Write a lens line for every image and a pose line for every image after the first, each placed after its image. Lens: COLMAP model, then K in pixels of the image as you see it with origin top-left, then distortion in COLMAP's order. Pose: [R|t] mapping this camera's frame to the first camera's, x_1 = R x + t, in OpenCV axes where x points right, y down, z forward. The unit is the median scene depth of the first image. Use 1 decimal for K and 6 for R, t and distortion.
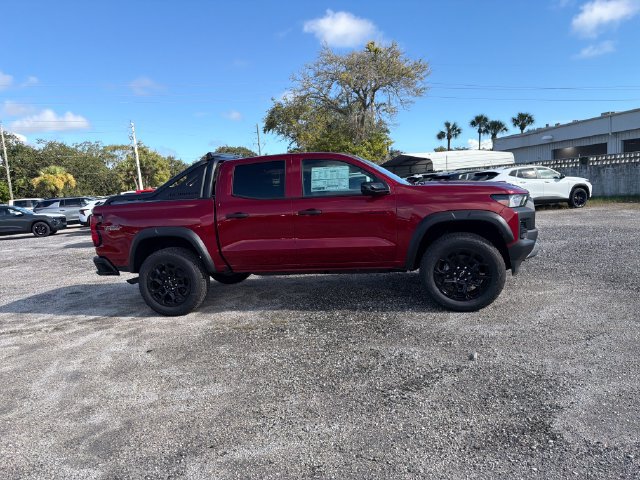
lens RADIAL K [[453.5, 0, 311.6], [0, 453.5, 257.8], [0, 0, 1]] dist [0.049295, -0.064172]
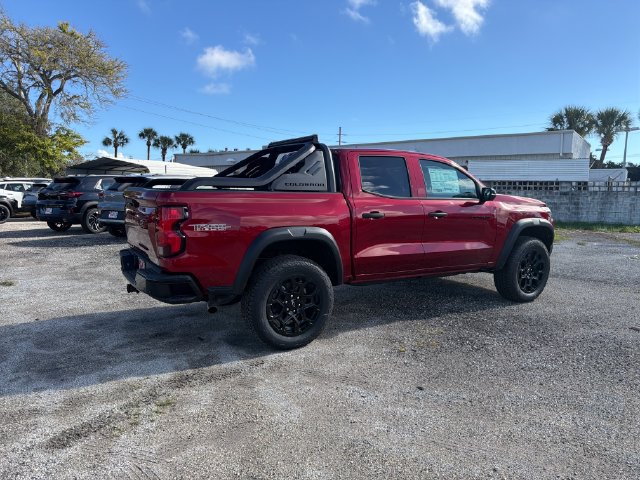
lens RADIAL K [[455.1, 0, 316.0], [0, 455.1, 253.1], [0, 0, 1]] dist [0.018113, -0.020109]
pose [[0.708757, -0.016526, 0.705259, -0.145808], [0.044898, 0.998756, -0.021716, -0.001428], [-0.704023, 0.047056, 0.708617, 0.083386]]
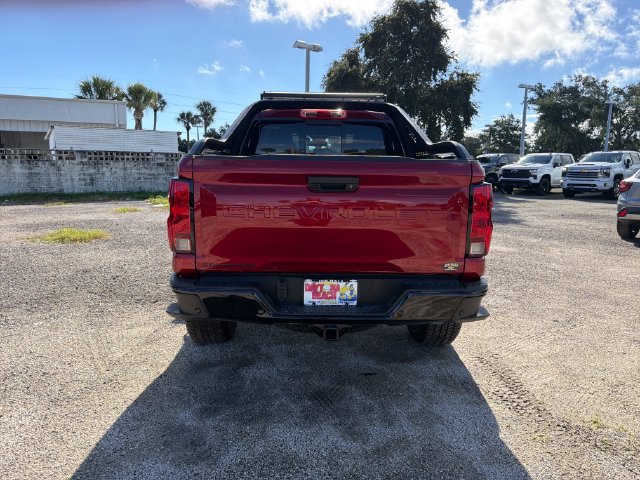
lens RADIAL K [[455.1, 0, 319.2], [0, 455.1, 249.1], [0, 0, 1]] dist [0.018113, -0.020109]
pose [[-0.256170, -0.103525, 0.961072, -0.162929], [0.158725, 0.976248, 0.147467, -0.024133], [-0.953511, 0.190323, -0.233654, 0.250279]]
